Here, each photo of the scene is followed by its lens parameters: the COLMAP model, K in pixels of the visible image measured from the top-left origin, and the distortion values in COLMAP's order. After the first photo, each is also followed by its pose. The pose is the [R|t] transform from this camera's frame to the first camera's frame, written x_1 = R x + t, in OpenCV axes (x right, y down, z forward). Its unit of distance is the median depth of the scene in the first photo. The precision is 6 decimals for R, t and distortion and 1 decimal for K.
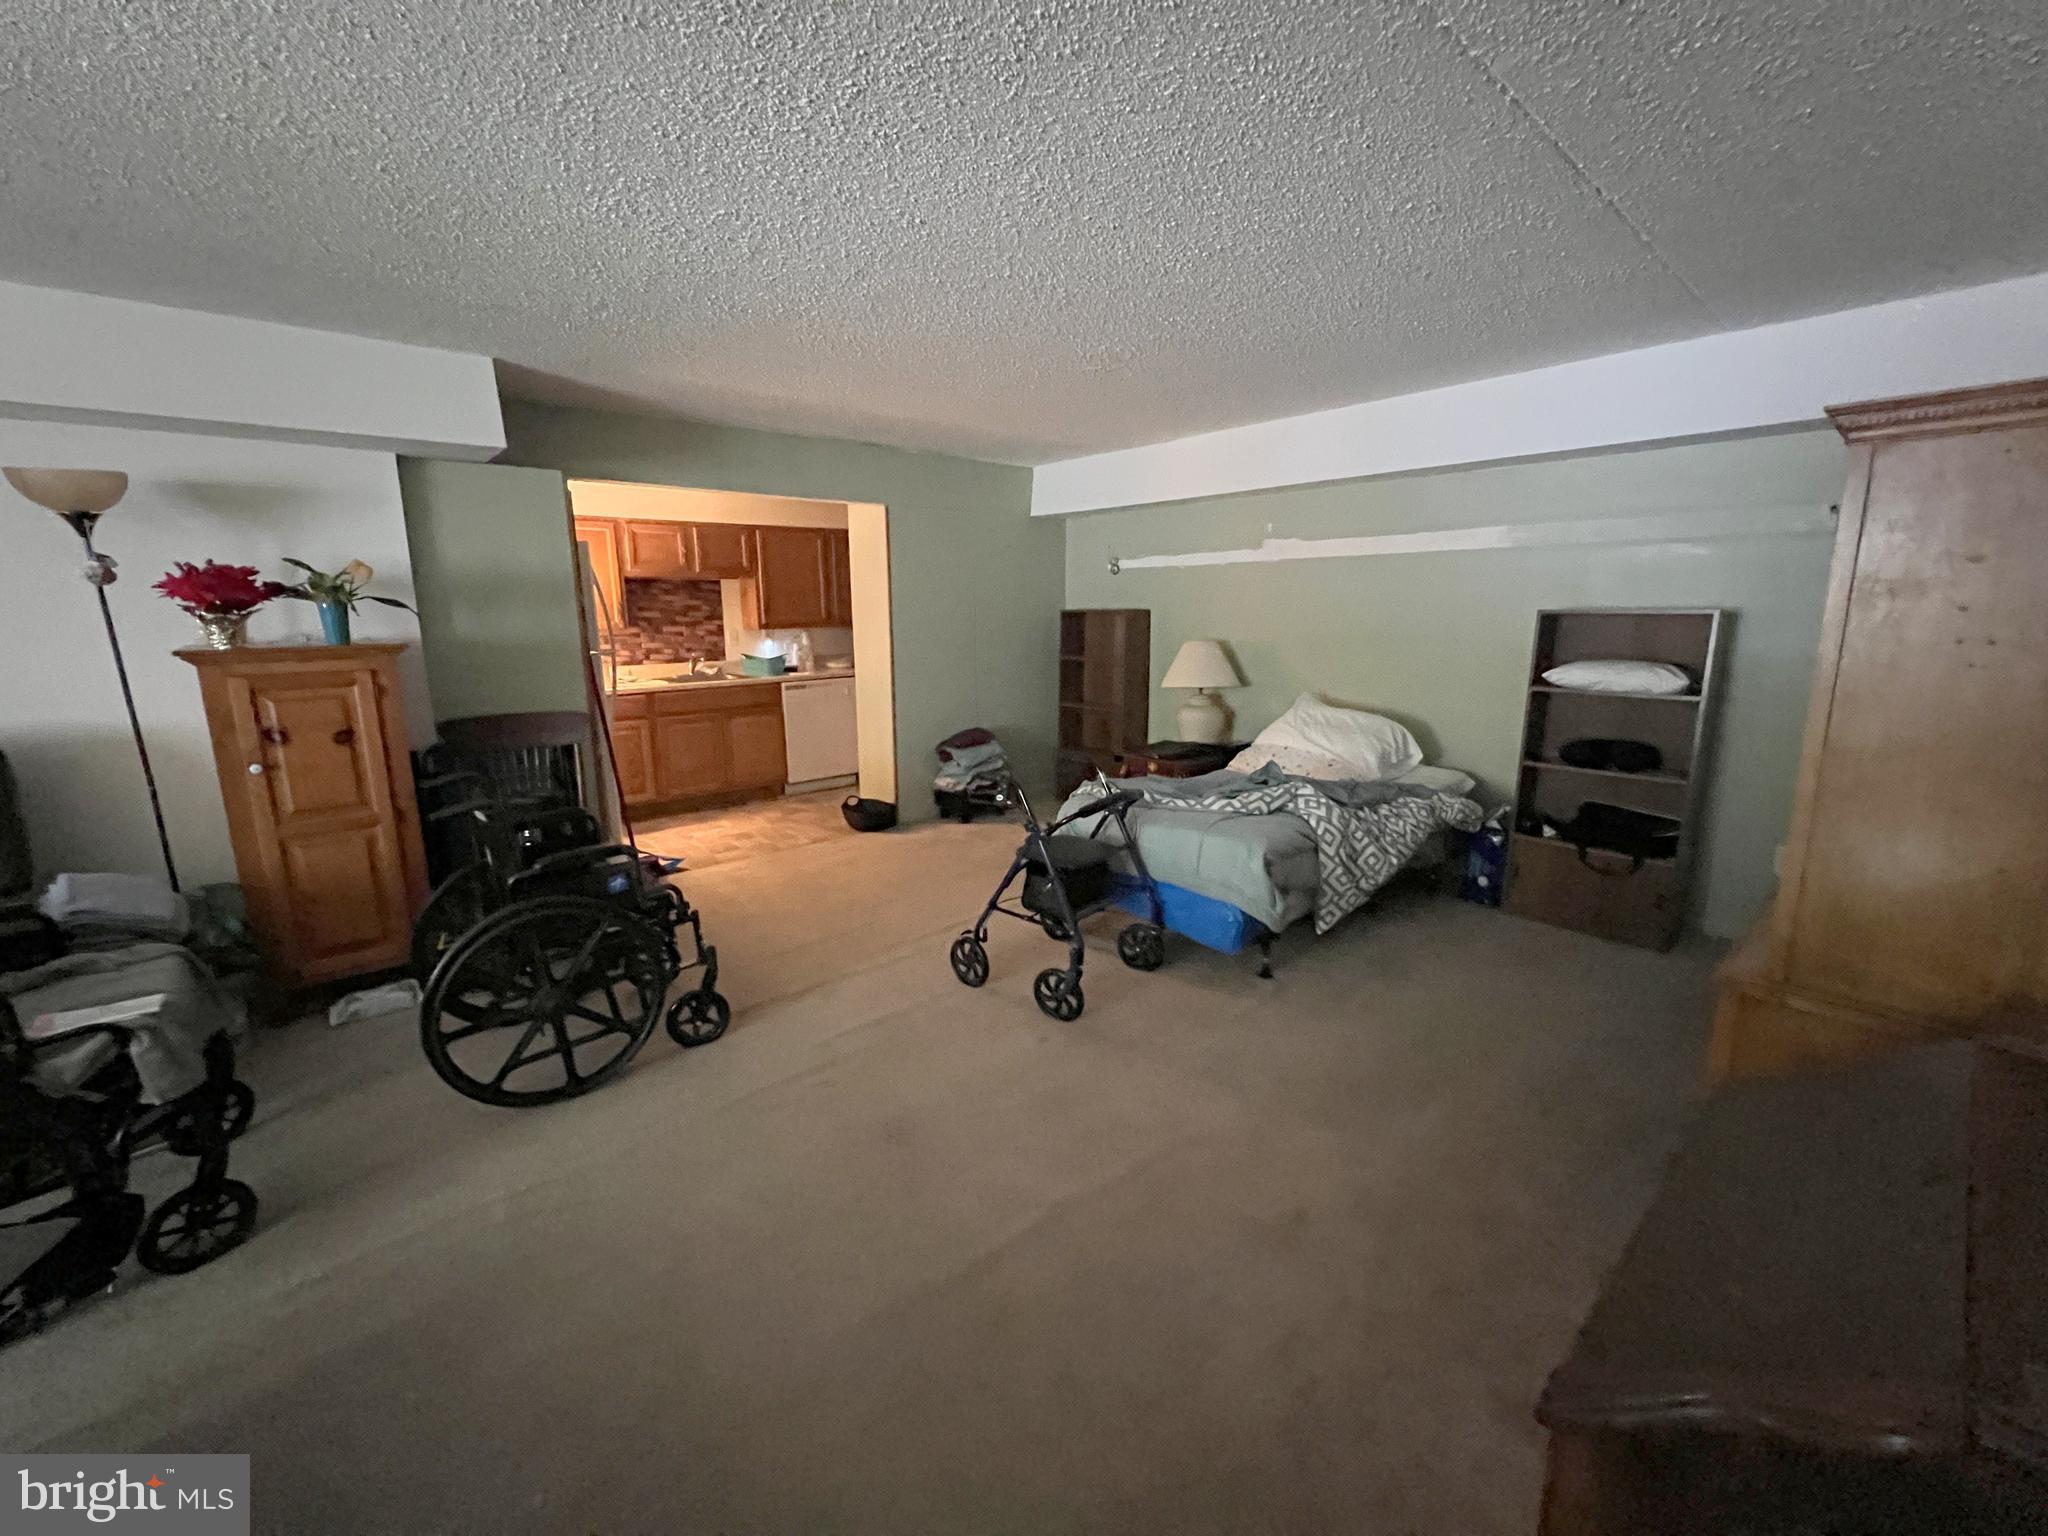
lens RADIAL K [[821.3, 0, 1021.7], [0, 821.3, 762.9], [0, 0, 1]] dist [-0.003485, 0.000364]
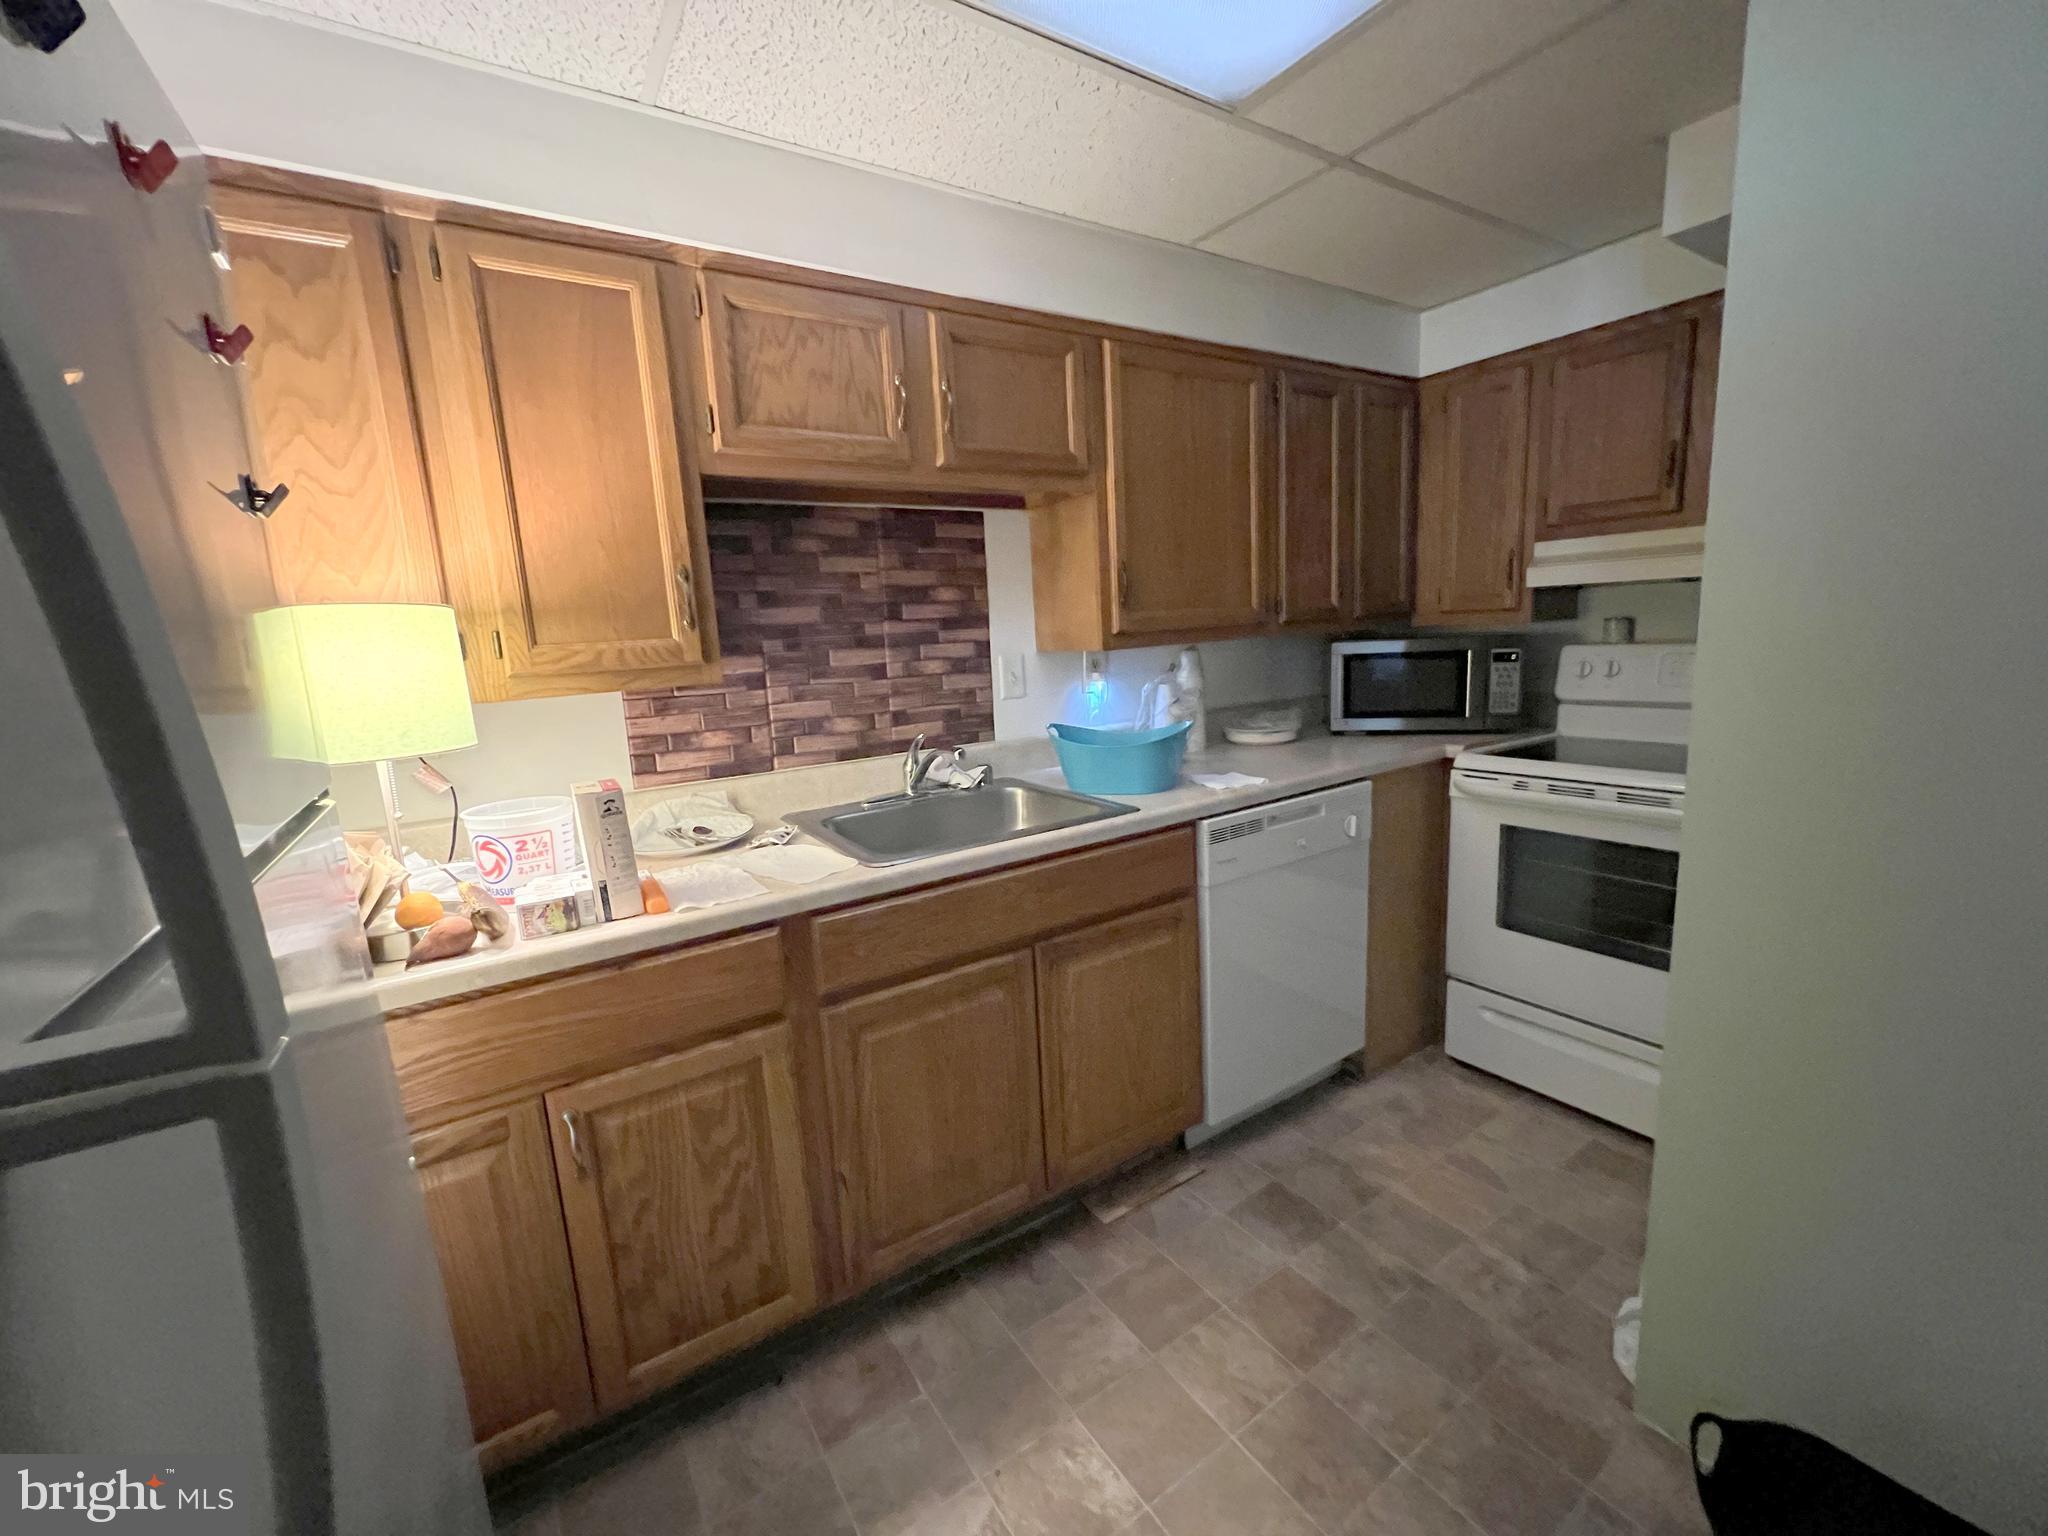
lens RADIAL K [[821.3, 0, 1021.7], [0, 821.3, 762.9], [0, 0, 1]] dist [-0.003485, 0.000364]
pose [[0.987277, -0.013117, -0.158467, -0.303978], [0.010431, 0.999788, -0.017767, -0.112822], [0.158666, 0.015888, 0.987204, 0.674935]]
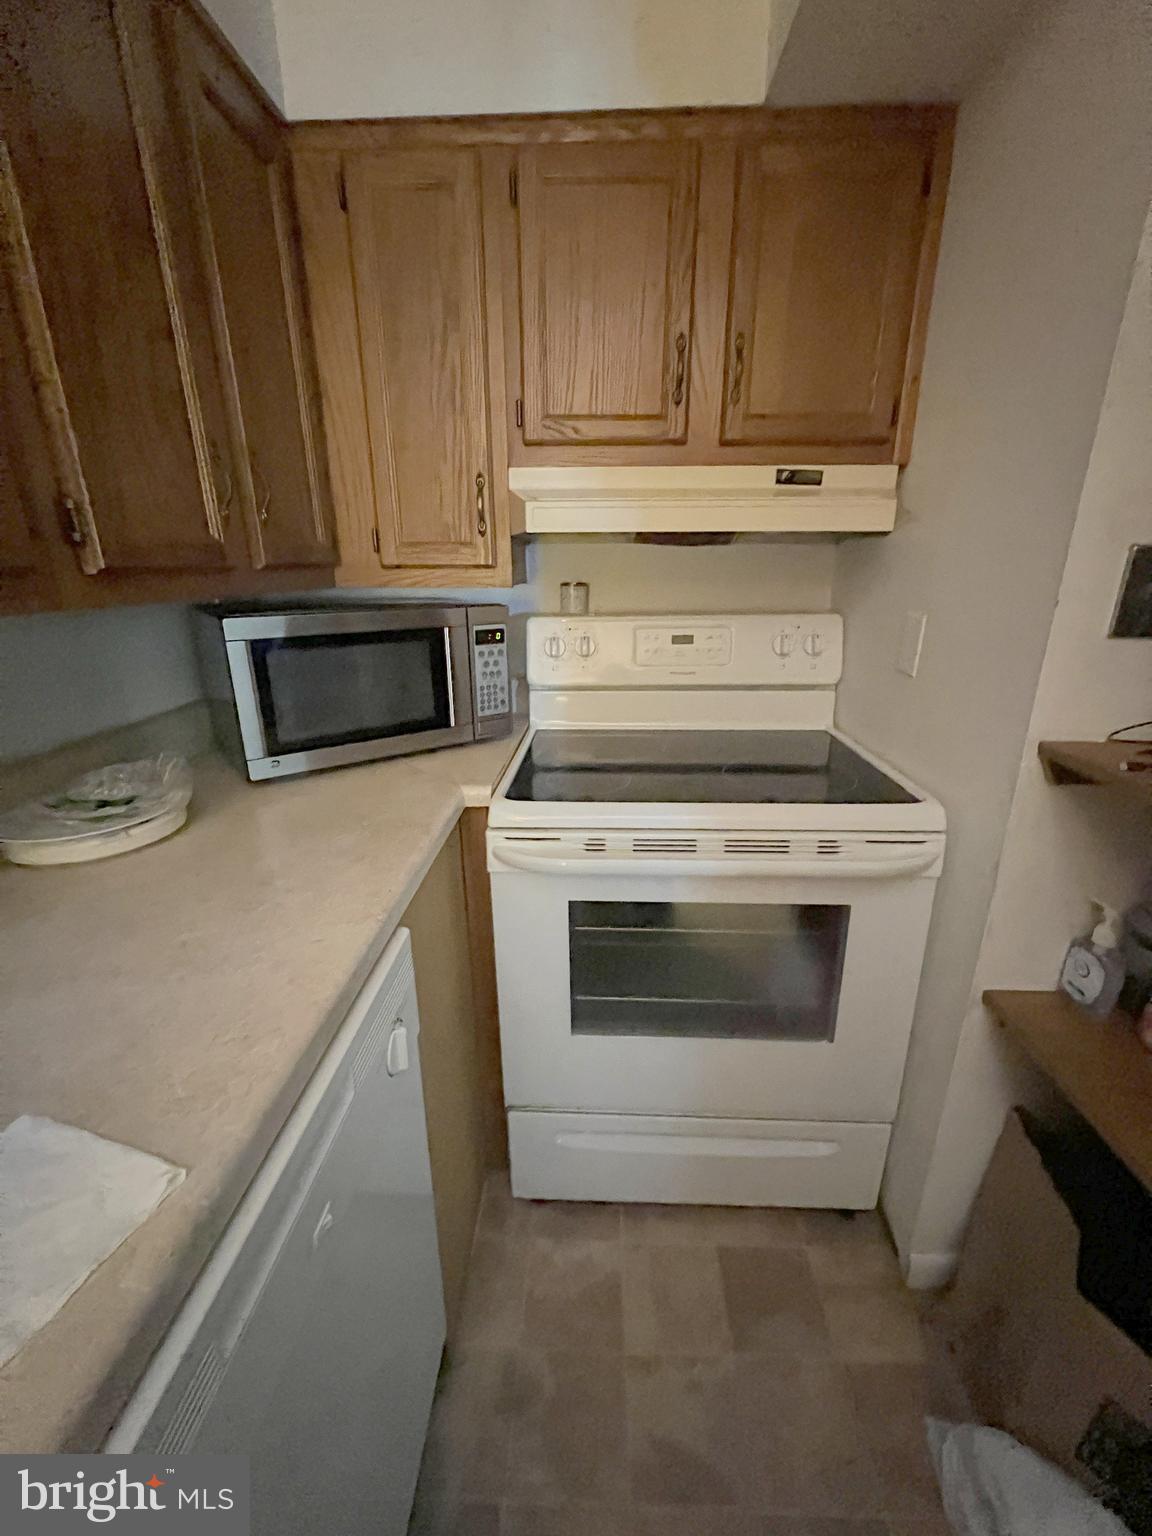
lens RADIAL K [[616.0, 0, 579.7], [0, 616.0, 769.0], [0, 0, 1]] dist [-0.003485, 0.000364]
pose [[0.702102, -0.215718, 0.678615, -0.264810], [0.130711, 0.975859, 0.174971, -0.157725], [-0.699977, -0.034145, 0.713349, 0.933635]]
